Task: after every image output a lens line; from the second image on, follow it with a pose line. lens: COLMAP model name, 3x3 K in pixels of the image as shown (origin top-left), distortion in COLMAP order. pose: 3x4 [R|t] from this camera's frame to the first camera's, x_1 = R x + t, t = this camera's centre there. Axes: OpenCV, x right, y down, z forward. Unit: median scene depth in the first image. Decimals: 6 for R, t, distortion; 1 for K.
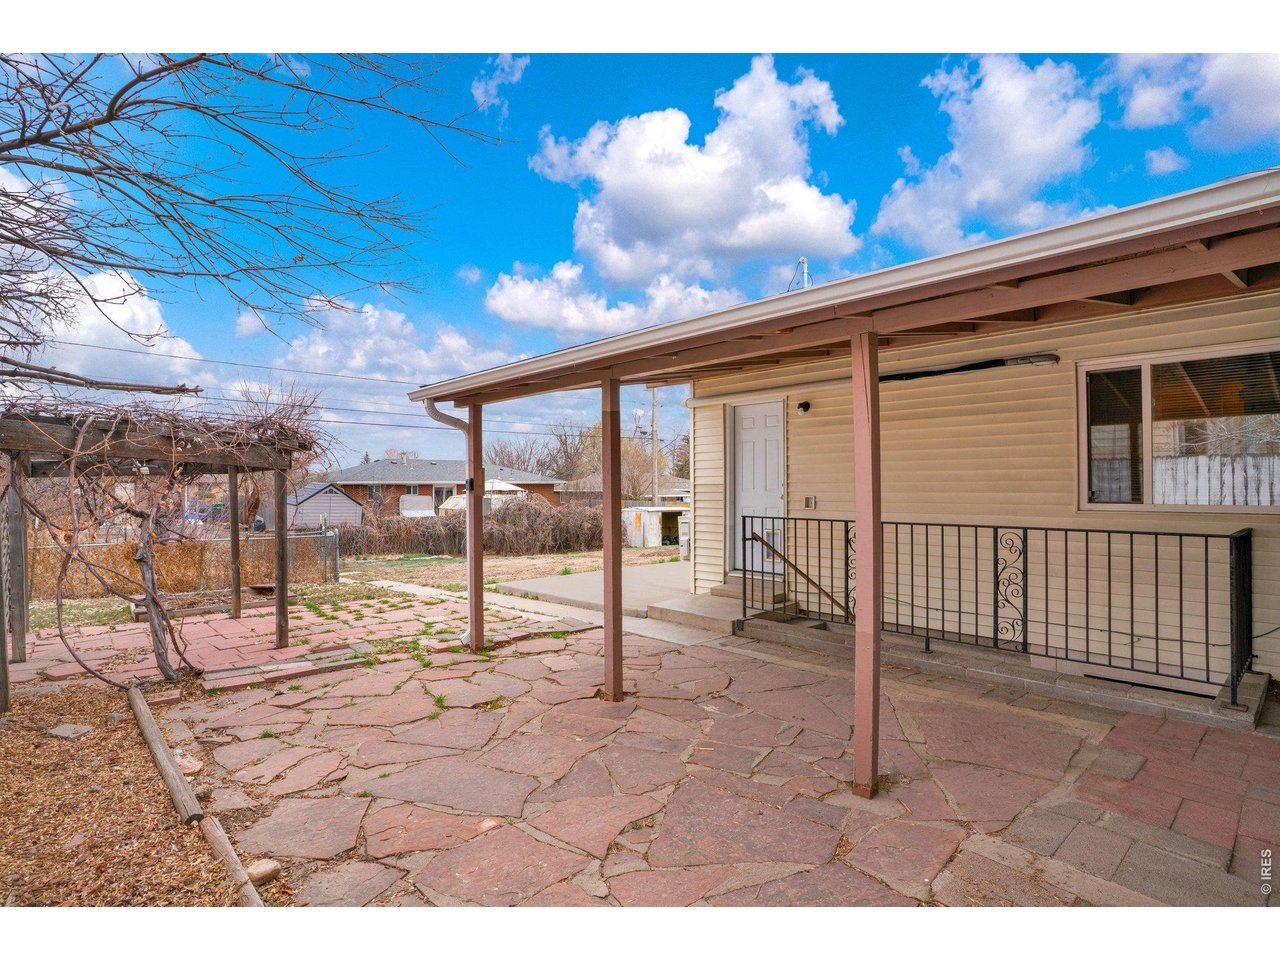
lens RADIAL K [[652.7, 0, 640.0], [0, 652.7, 480.0], [0, 0, 1]] dist [-0.082892, 0.046917]
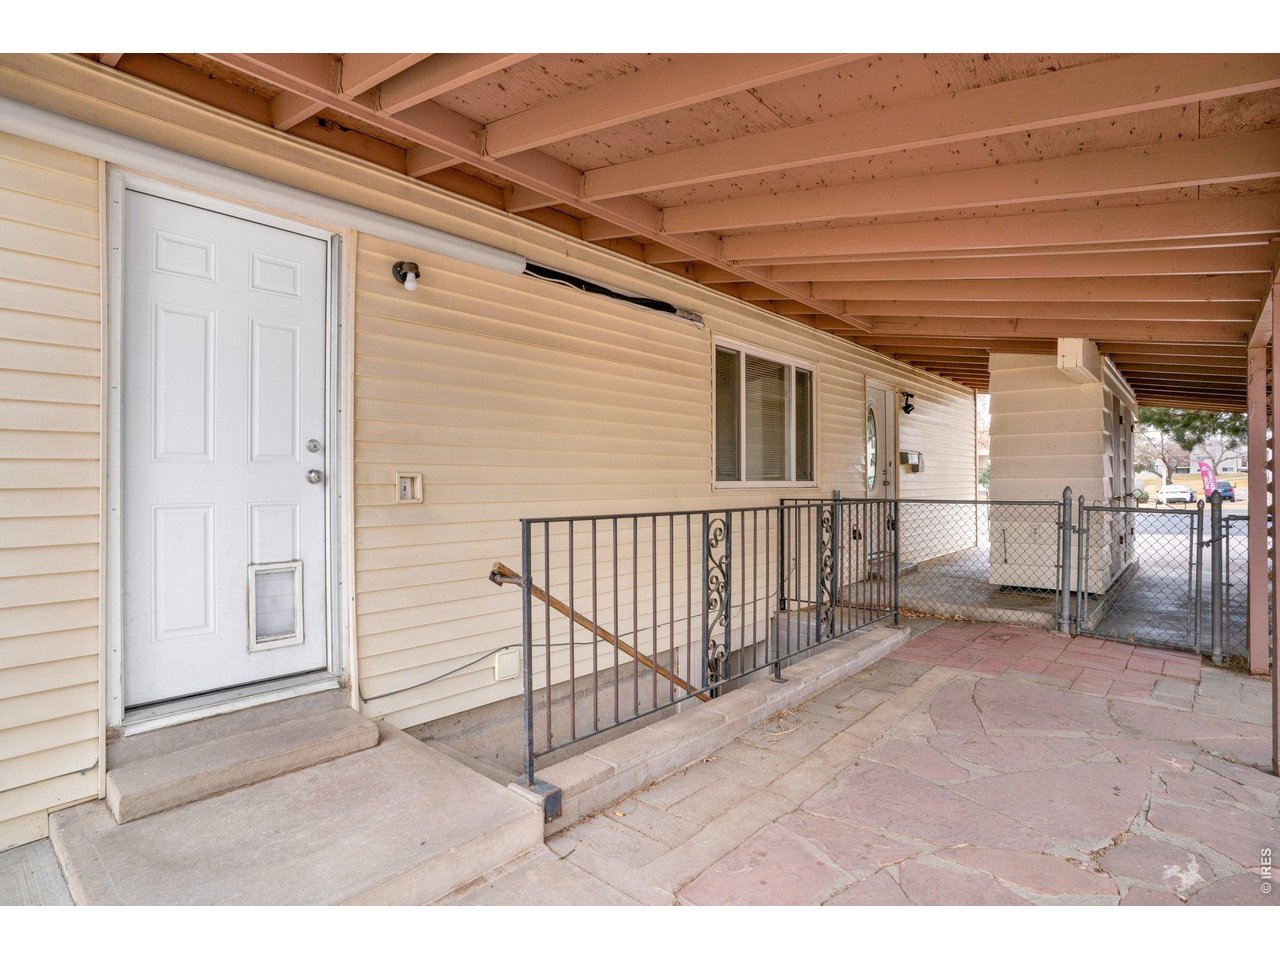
lens RADIAL K [[652.7, 0, 640.0], [0, 652.7, 480.0], [0, 0, 1]] dist [-0.082892, 0.046917]
pose [[-0.108327, 0.006104, 0.994097, -0.247880], [-0.003152, 0.999974, -0.006483, 0.038604], [-0.994110, -0.003836, -0.108305, 1.124134]]
